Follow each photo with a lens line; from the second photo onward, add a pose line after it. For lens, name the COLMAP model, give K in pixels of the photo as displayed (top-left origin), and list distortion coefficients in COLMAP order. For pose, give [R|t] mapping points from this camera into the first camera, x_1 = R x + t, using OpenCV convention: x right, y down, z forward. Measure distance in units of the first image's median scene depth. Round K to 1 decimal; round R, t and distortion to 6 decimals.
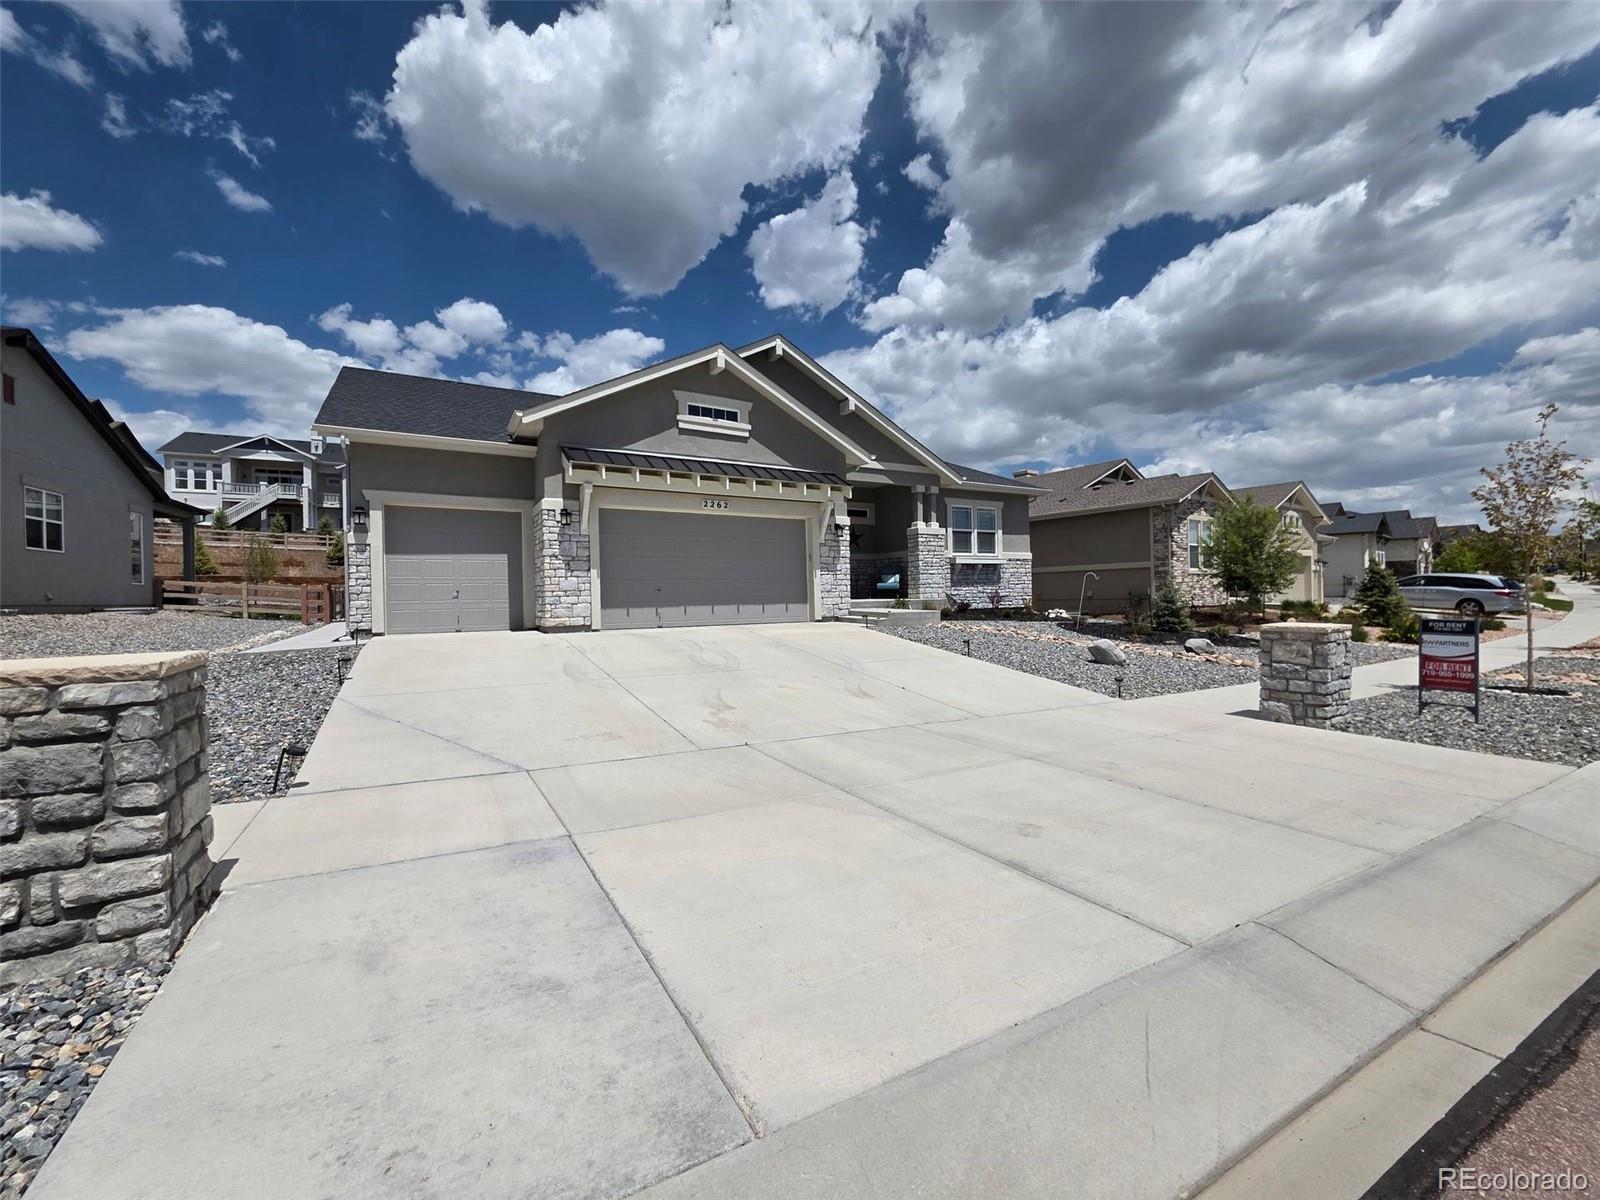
lens RADIAL K [[650.2, 0, 793.9], [0, 650.2, 598.8], [0, 0, 1]] dist [0.000532, -0.000087]
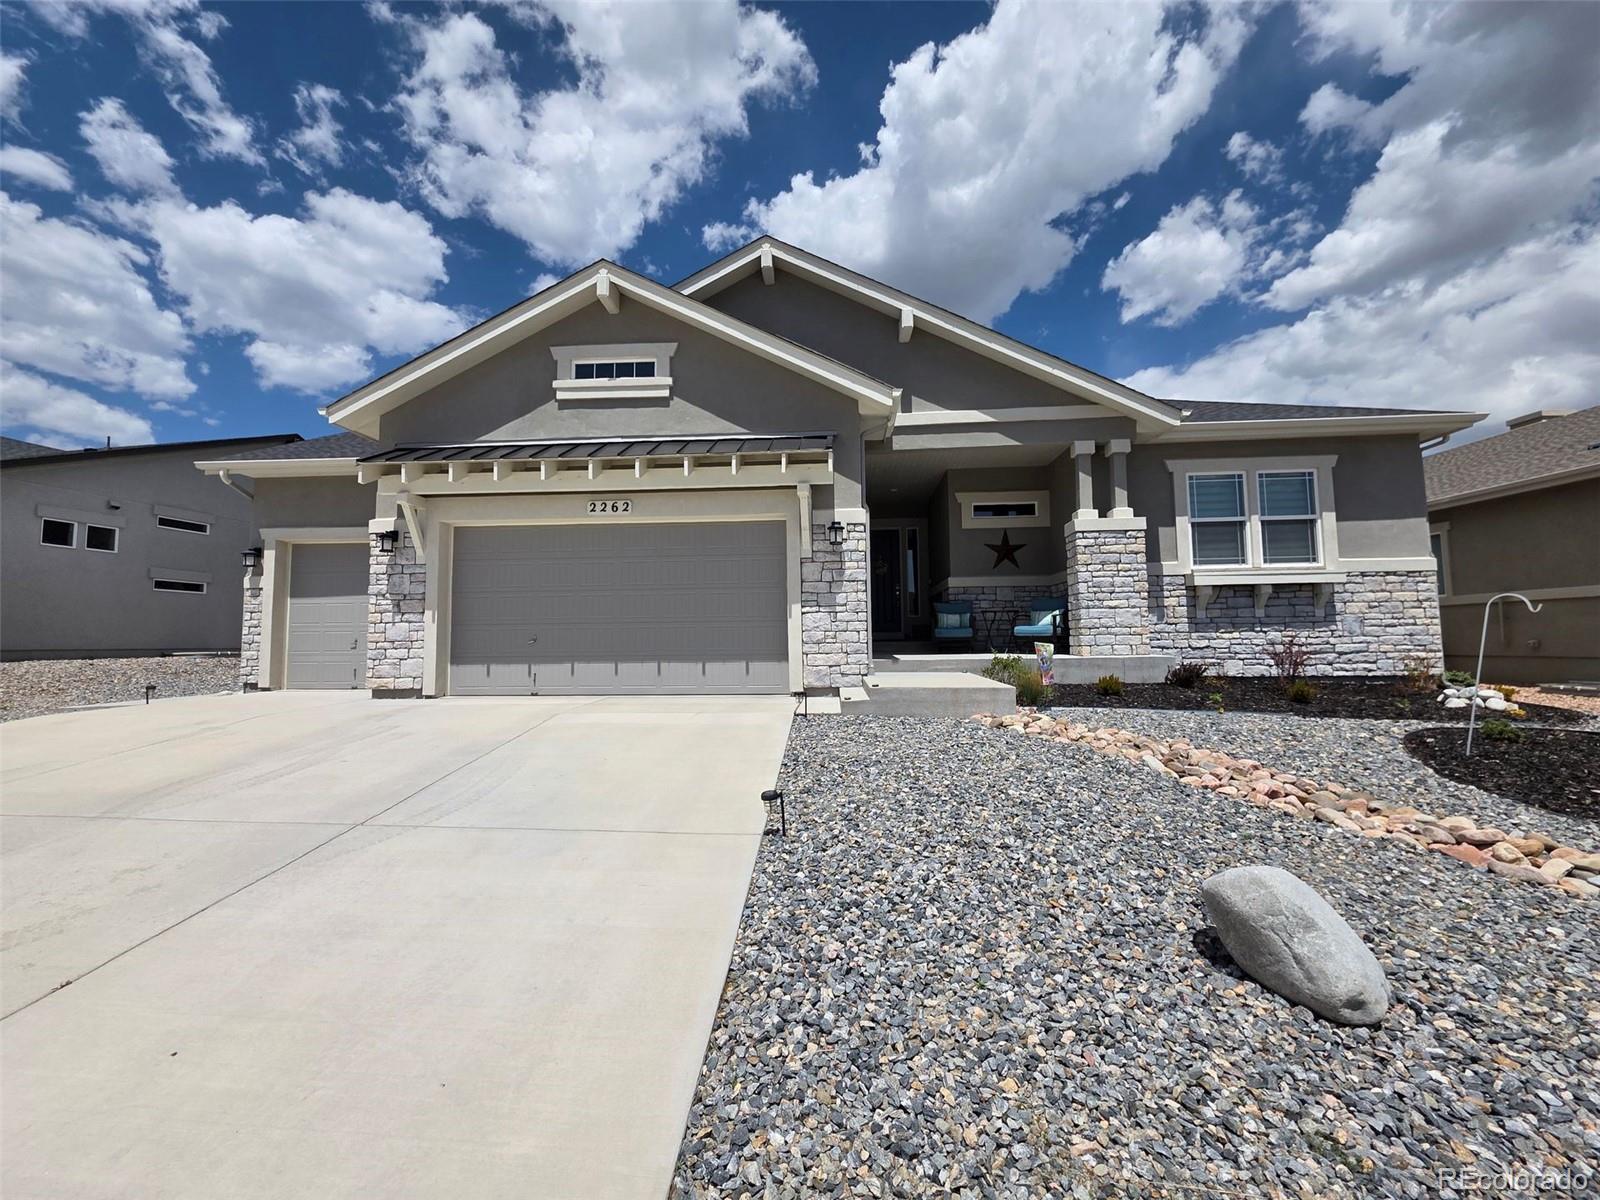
lens RADIAL K [[650.2, 0, 793.9], [0, 650.2, 598.8], [0, 0, 1]] dist [0.000532, -0.000087]
pose [[0.825436, -0.030926, -0.563647, 0.368690], [-0.005988, 0.997962, -0.063525, -0.013424], [0.564463, 0.055811, 0.823569, 0.544059]]
